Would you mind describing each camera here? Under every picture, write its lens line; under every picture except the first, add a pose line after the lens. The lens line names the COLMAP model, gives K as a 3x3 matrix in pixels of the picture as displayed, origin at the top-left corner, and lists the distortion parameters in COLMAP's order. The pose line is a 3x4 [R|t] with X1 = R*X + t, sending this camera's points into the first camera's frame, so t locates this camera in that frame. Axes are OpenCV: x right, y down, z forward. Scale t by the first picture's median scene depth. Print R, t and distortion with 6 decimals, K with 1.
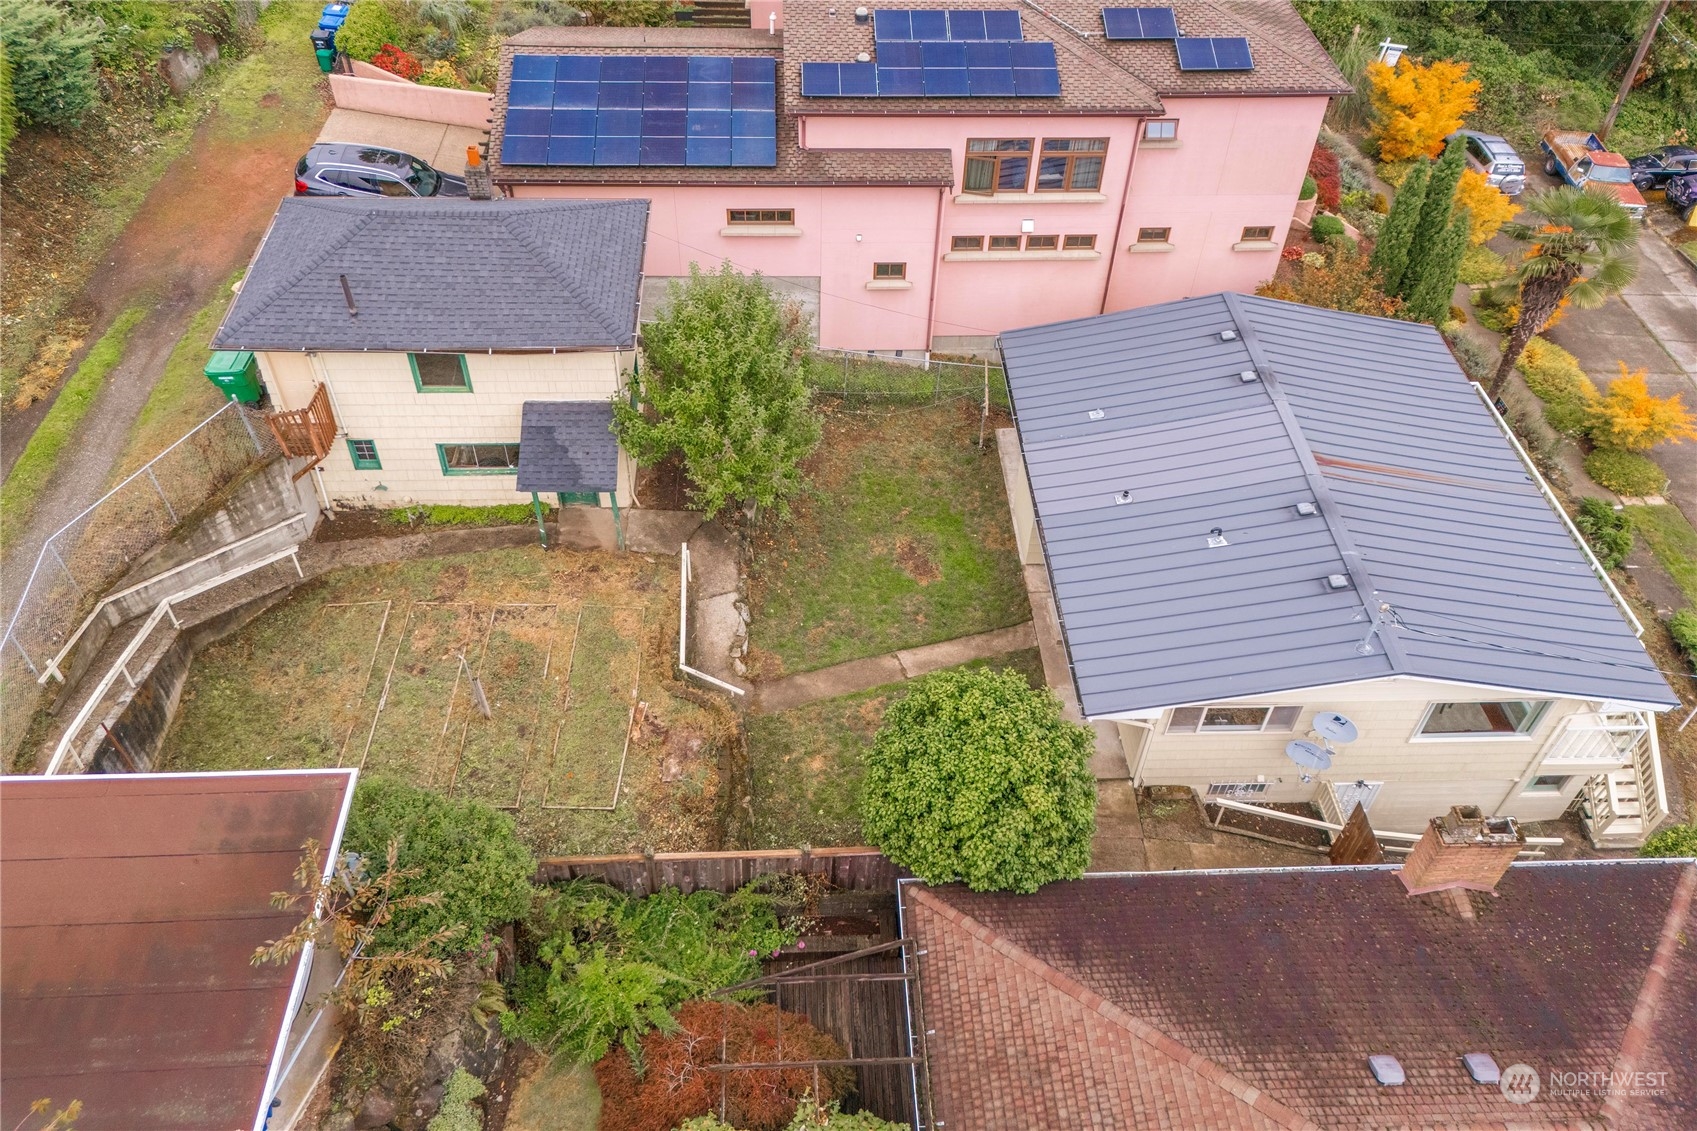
lens RADIAL K [[1238.5, 0, 846.5], [0, 1238.5, 563.6], [0, 0, 1]] dist [0.030425, -0.006022]
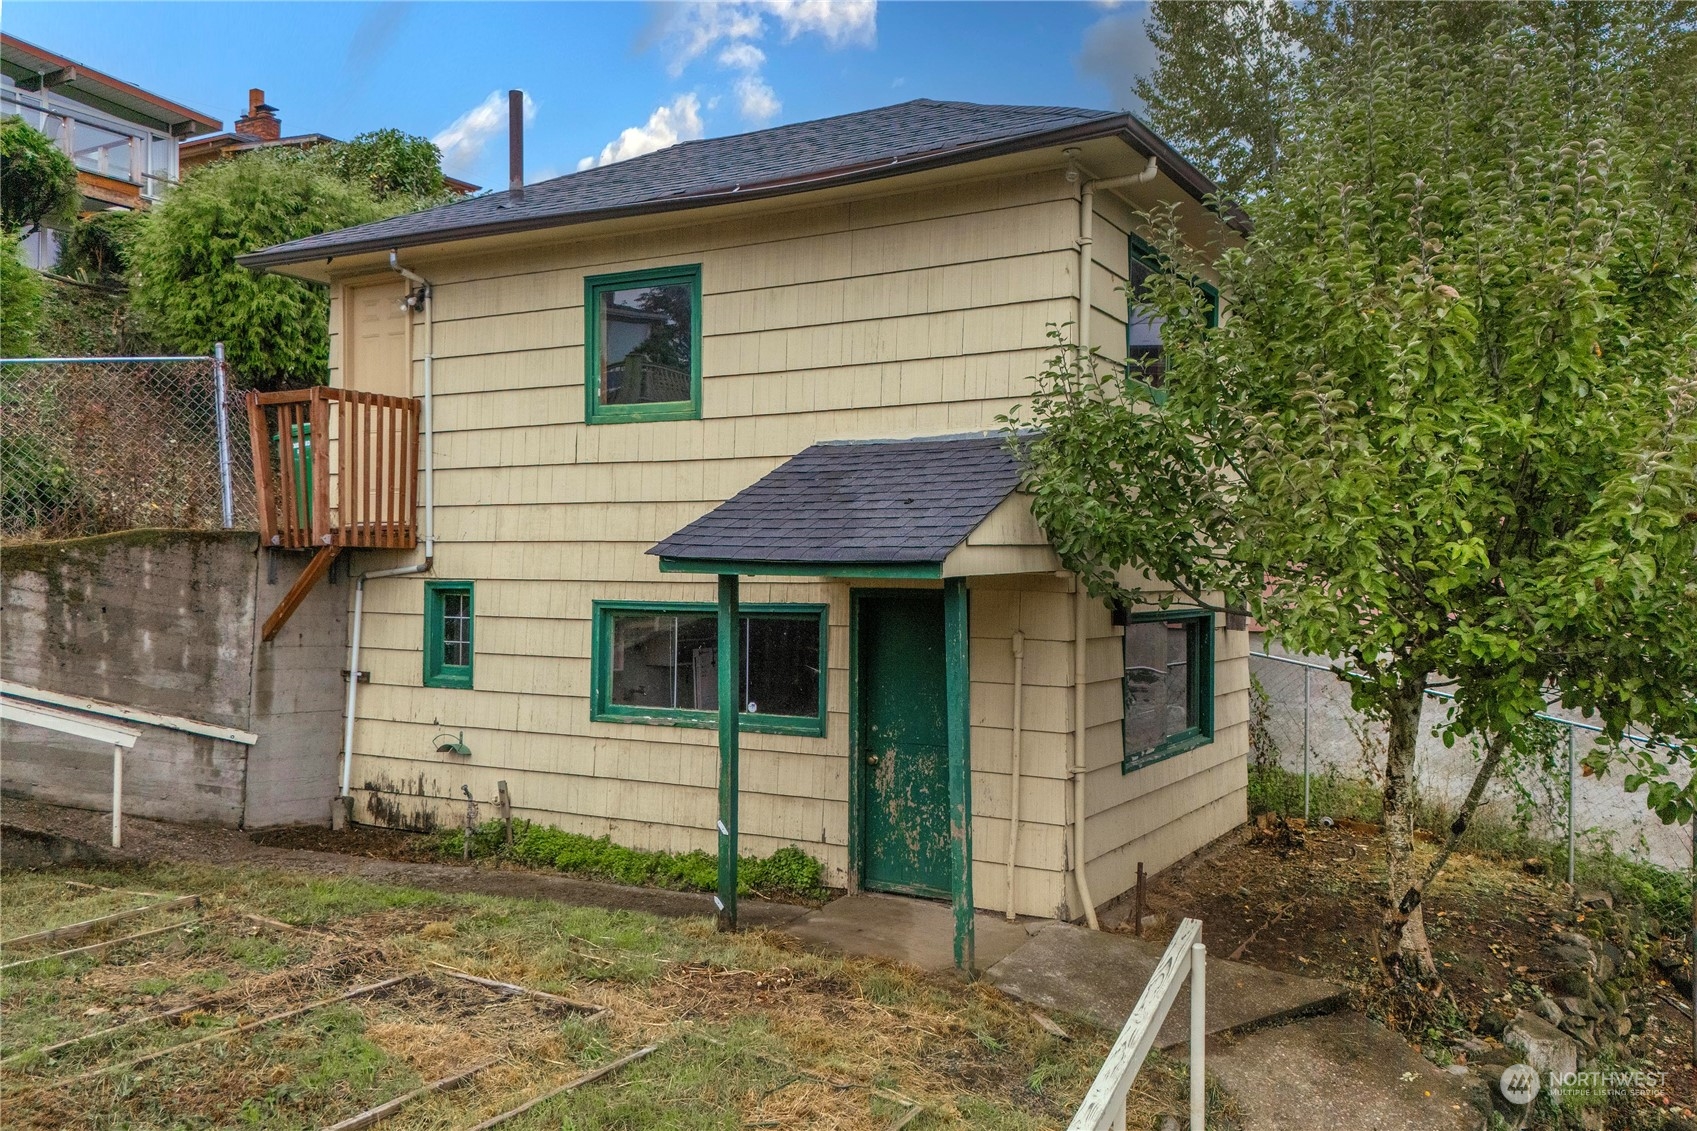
lens RADIAL K [[1371.8, 0, 839.1], [0, 1371.8, 561.6], [0, 0, 1]] dist [0.066367, -0.031237]
pose [[0.842388, -0.012298, -0.538731, -0.048167], [-0.387989, 0.679948, -0.622202, 0.118921], [0.373961, 0.733157, 0.568008, 0.771639]]
